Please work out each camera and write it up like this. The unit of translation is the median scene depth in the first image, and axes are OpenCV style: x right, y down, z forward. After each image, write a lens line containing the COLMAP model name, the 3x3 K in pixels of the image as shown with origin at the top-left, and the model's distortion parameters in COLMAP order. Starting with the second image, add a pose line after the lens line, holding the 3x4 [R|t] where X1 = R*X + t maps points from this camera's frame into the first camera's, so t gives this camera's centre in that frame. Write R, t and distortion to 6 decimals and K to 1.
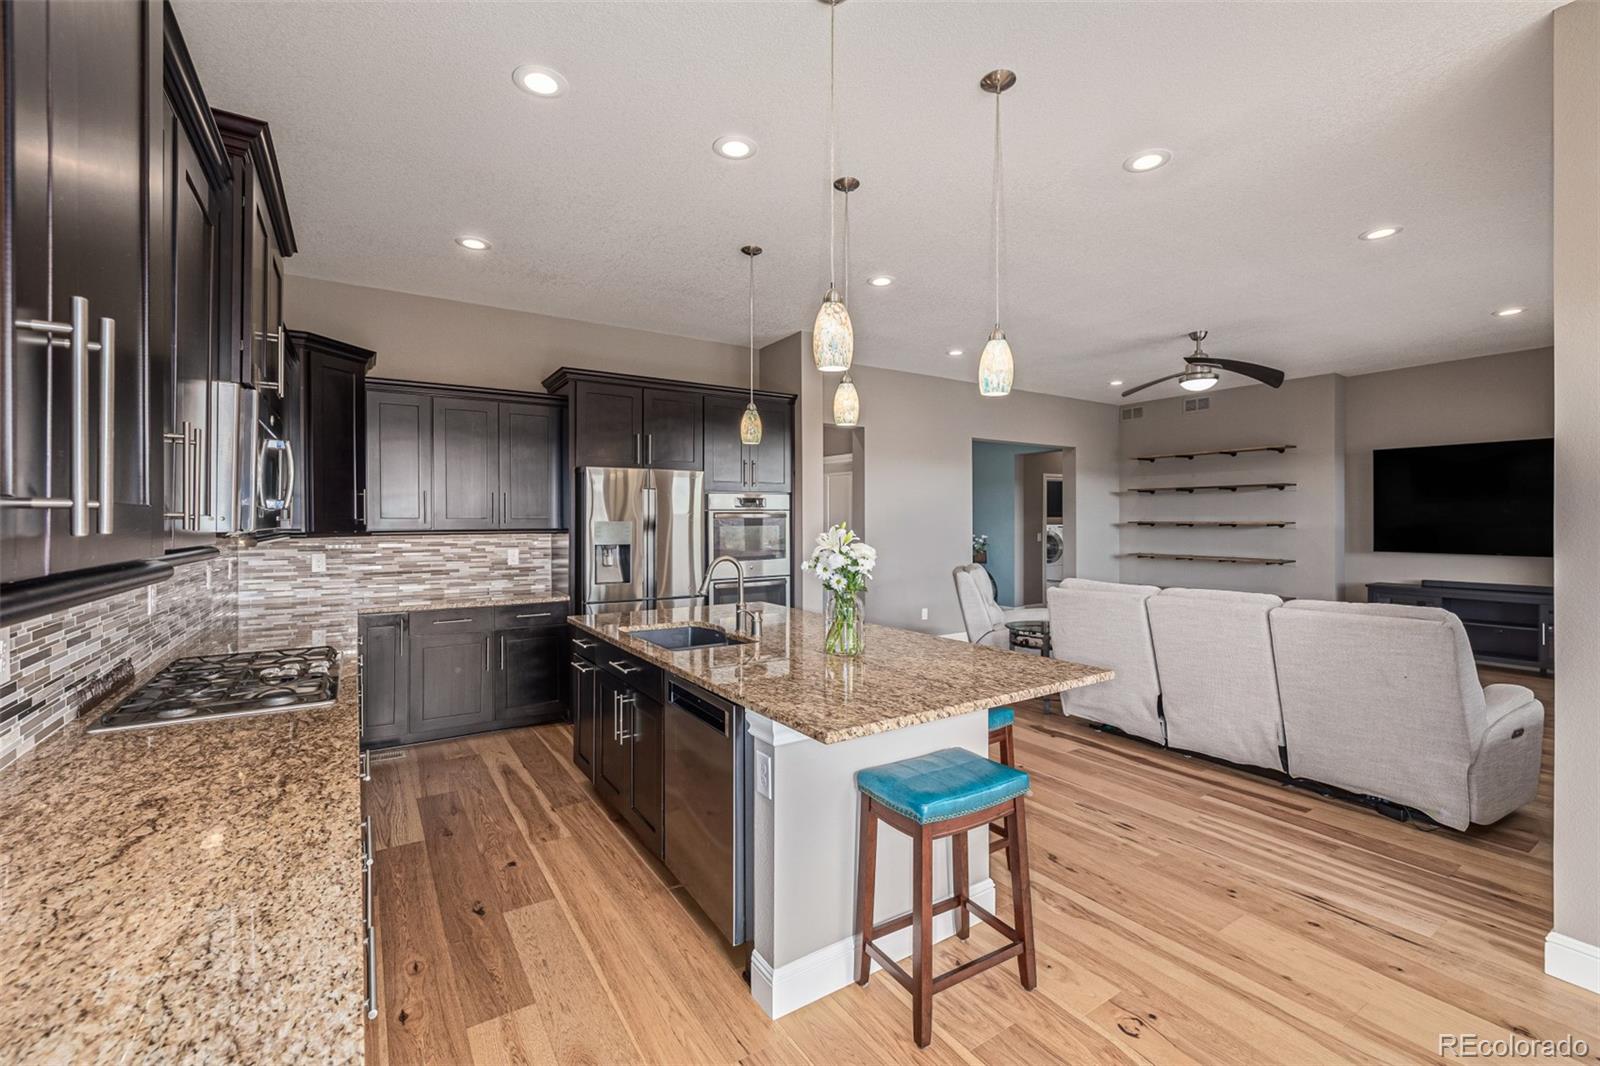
lens RADIAL K [[676.2, 0, 791.2], [0, 676.2, 519.6], [0, 0, 1]] dist [0.000265, 0.000881]
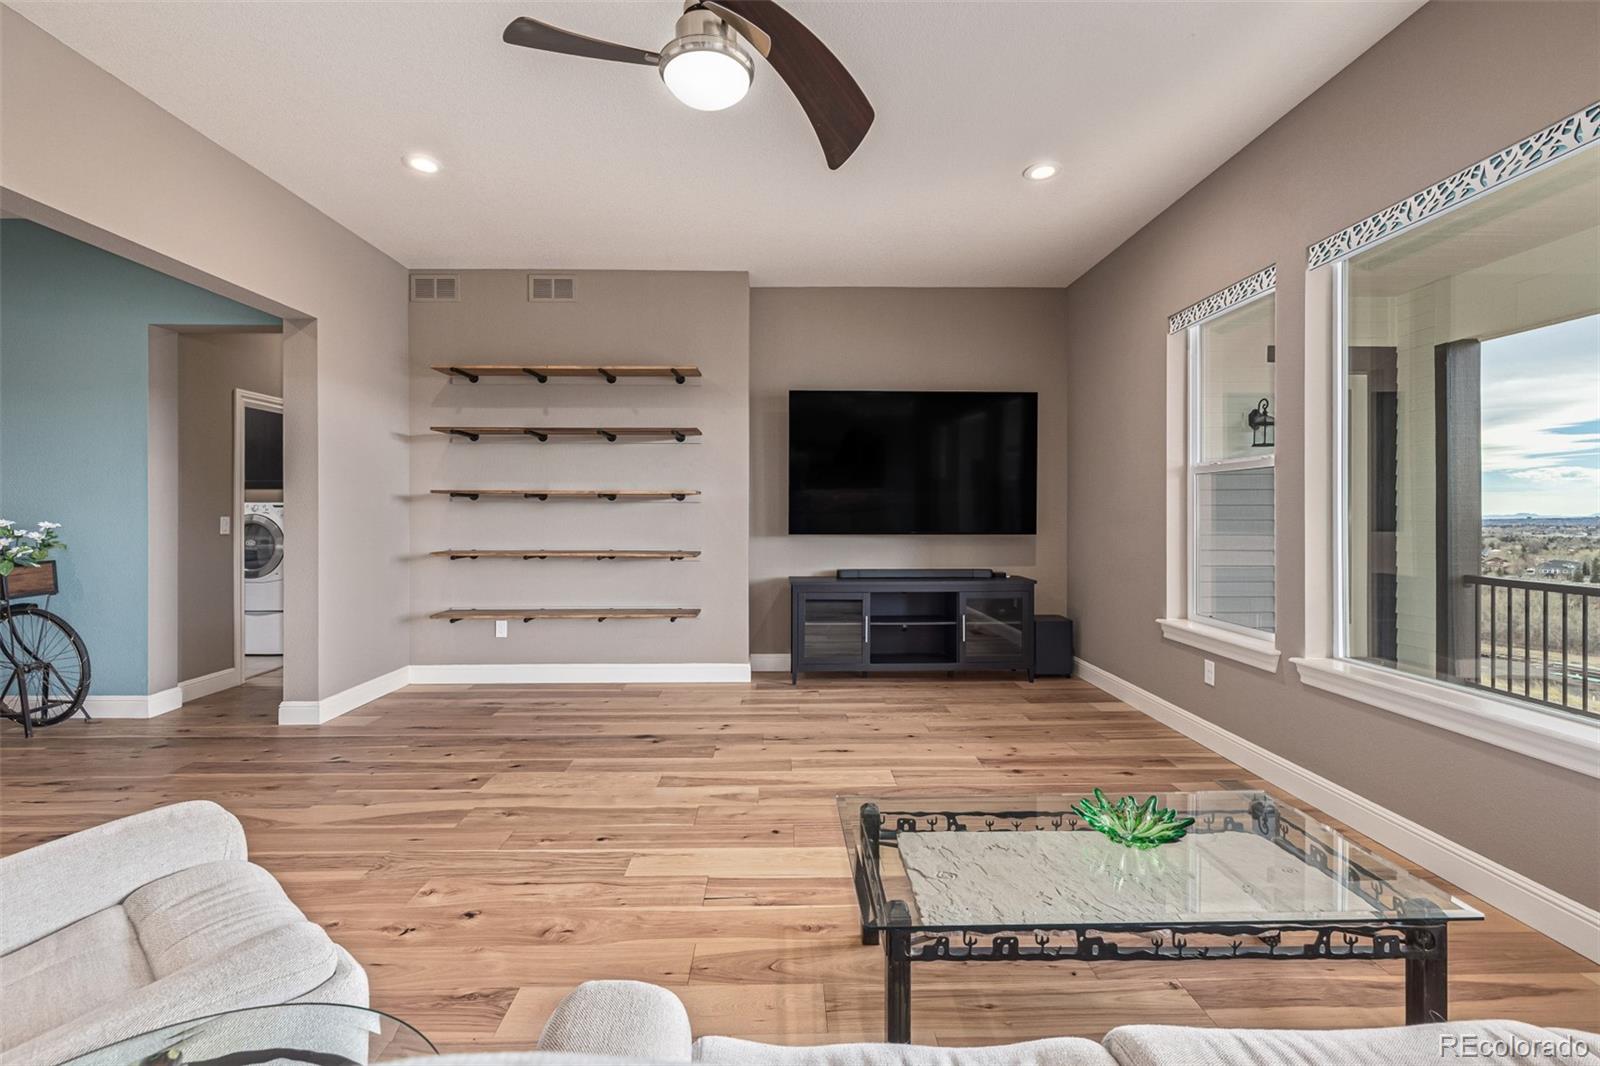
lens RADIAL K [[676.2, 0, 787.5], [0, 676.2, 518.7], [0, 0, 1]] dist [0.000265, 0.000881]
pose [[0.520606, -0.003147, 0.853791, 0.202730], [-0.000436, 0.999992, 0.003952, 0.022751], [-0.853797, -0.002430, 0.520601, 0.505918]]
